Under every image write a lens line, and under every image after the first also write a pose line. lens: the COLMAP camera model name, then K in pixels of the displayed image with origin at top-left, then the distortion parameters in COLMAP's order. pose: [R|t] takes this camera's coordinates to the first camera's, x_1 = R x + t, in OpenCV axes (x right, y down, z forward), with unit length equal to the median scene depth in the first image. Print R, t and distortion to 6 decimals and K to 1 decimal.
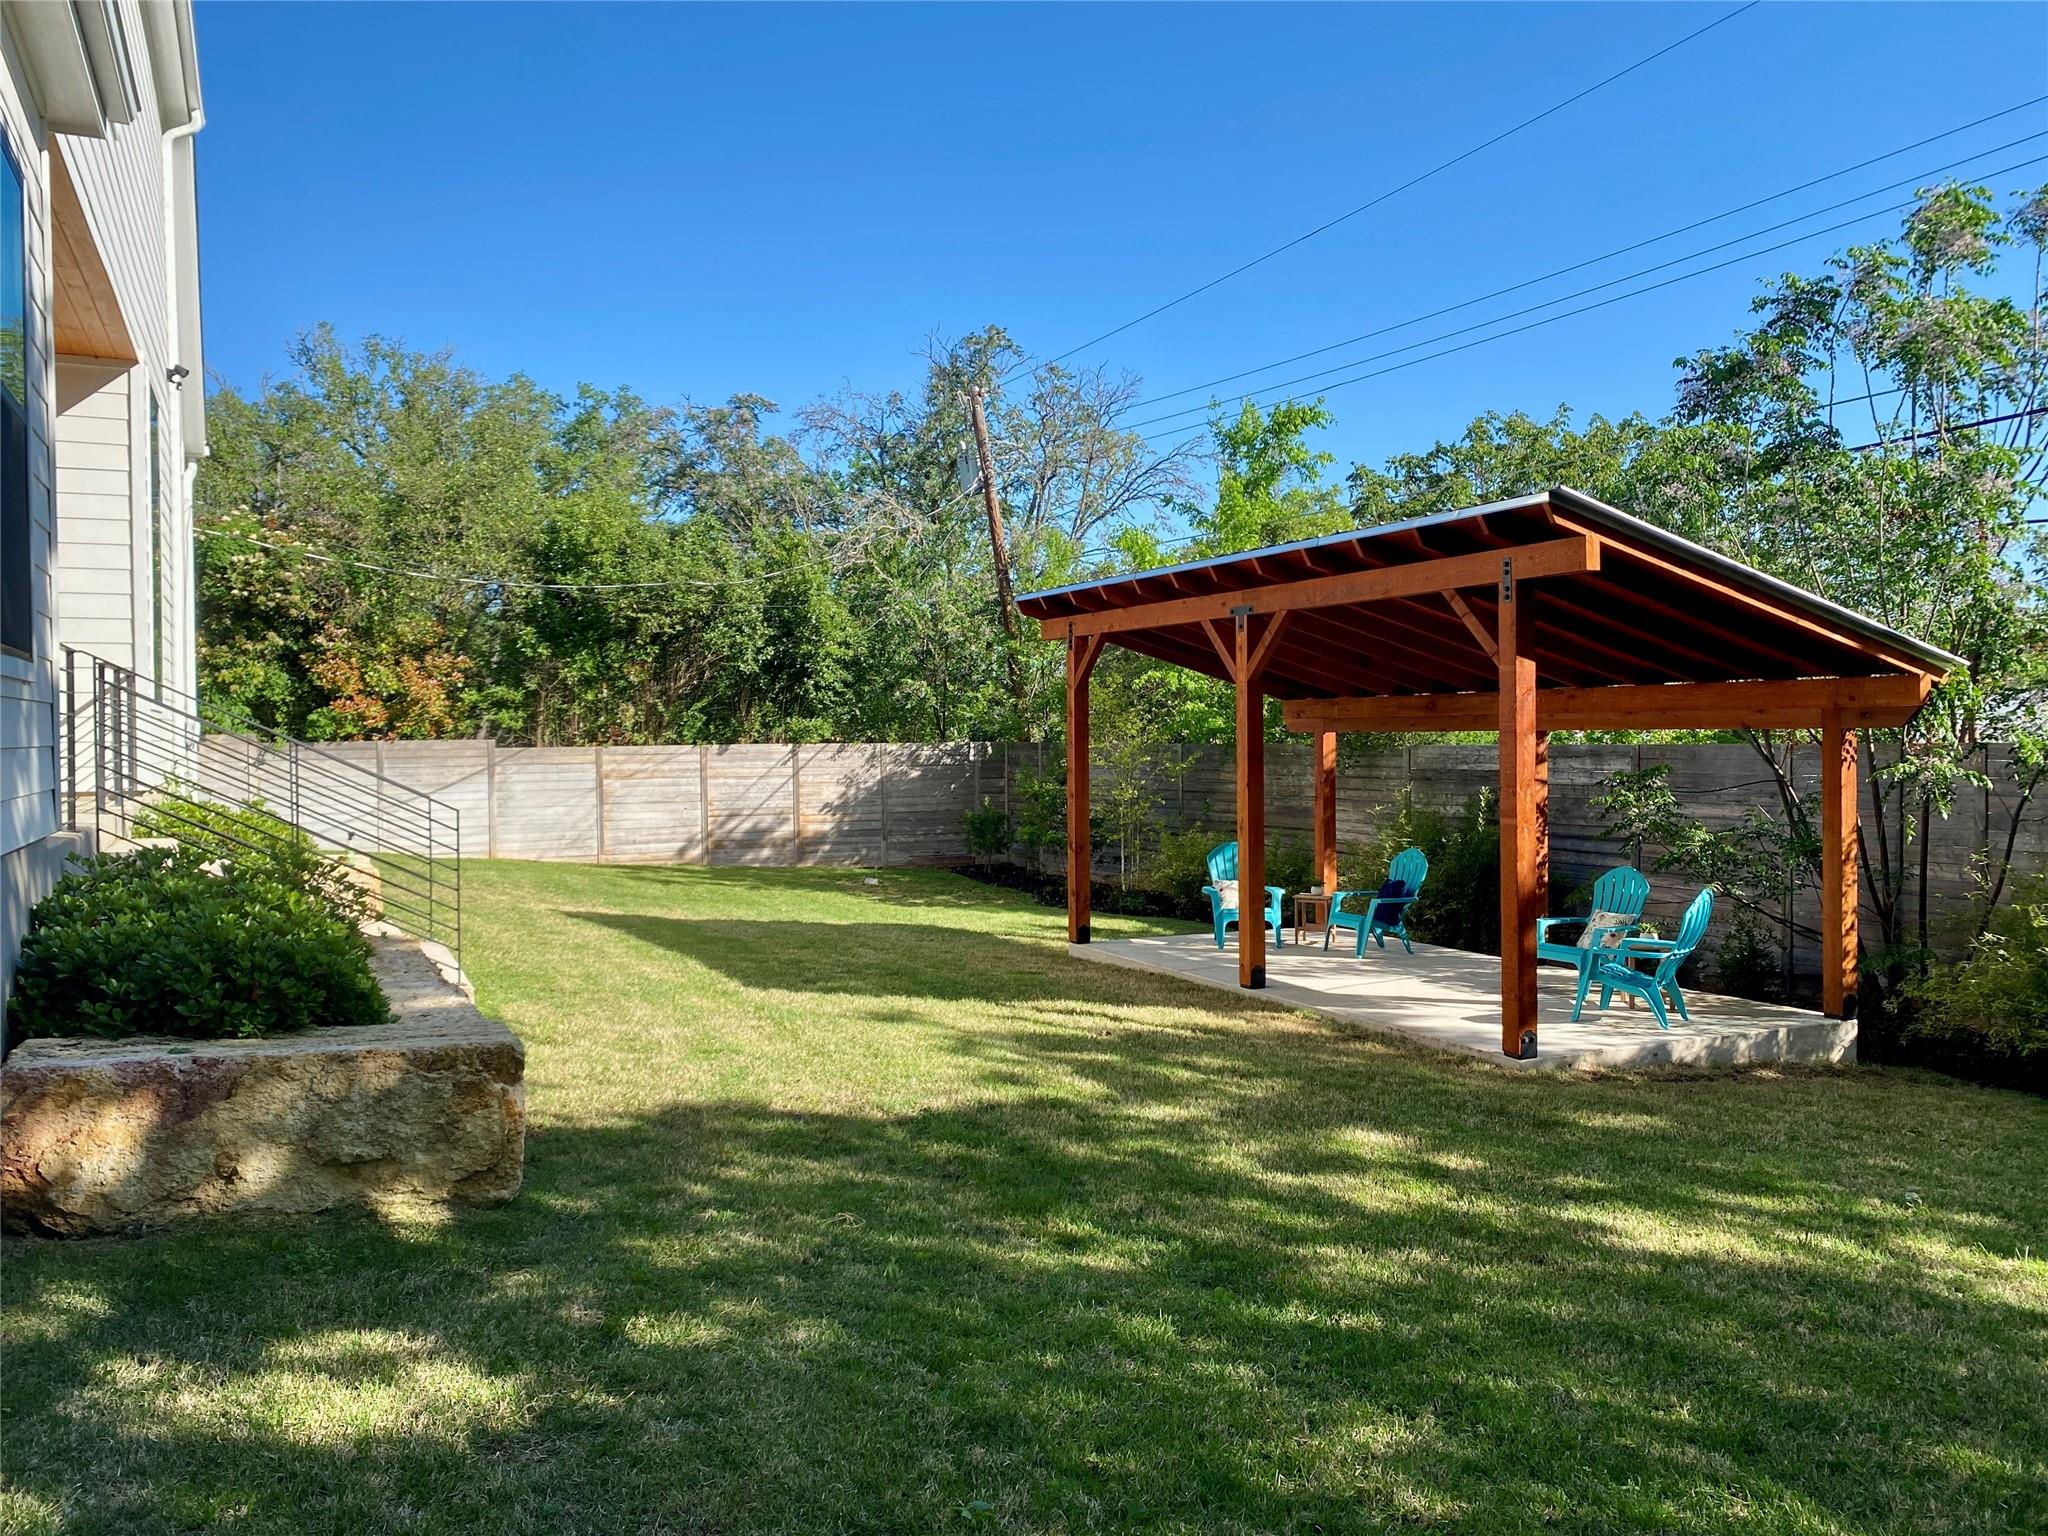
lens RADIAL K [[1594.1, 0, 1026.6], [0, 1594.1, 751.1], [0, 0, 1]] dist [0.005085, -0.002710]
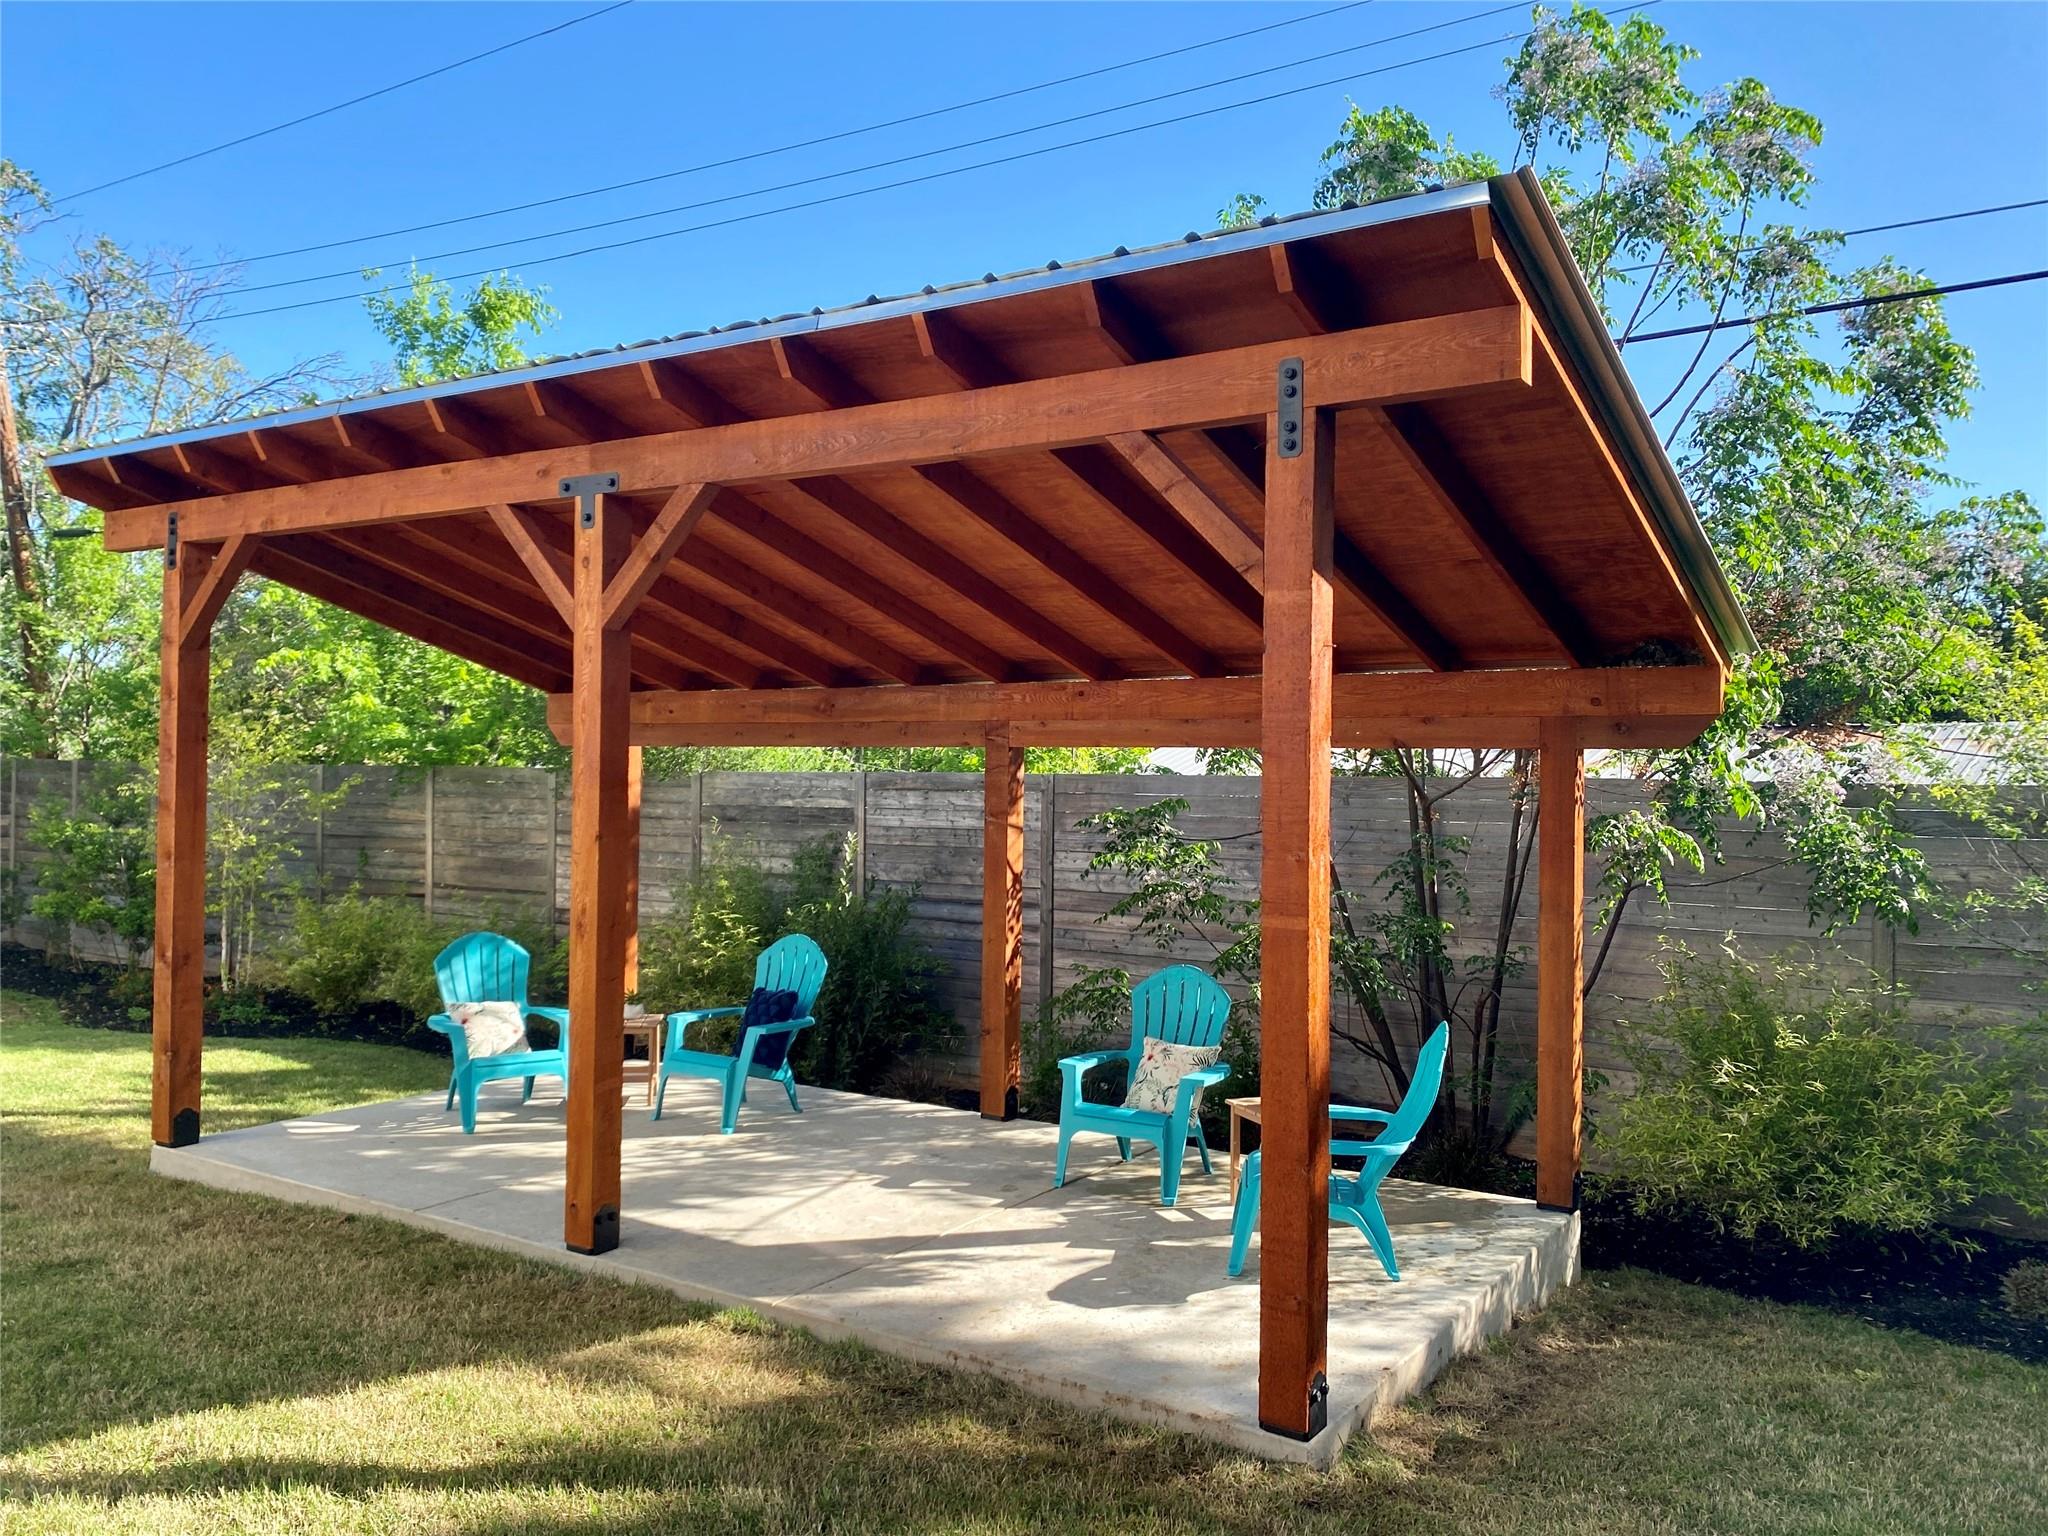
lens RADIAL K [[1594.1, 0, 1026.6], [0, 1594.1, 751.1], [0, 0, 1]] dist [0.005085, -0.002710]
pose [[0.851065, 0.022713, 0.524568, -0.005919], [-0.011926, 0.999642, -0.023935, 0.003579], [-0.524924, 0.014114, 0.851032, 0.432387]]
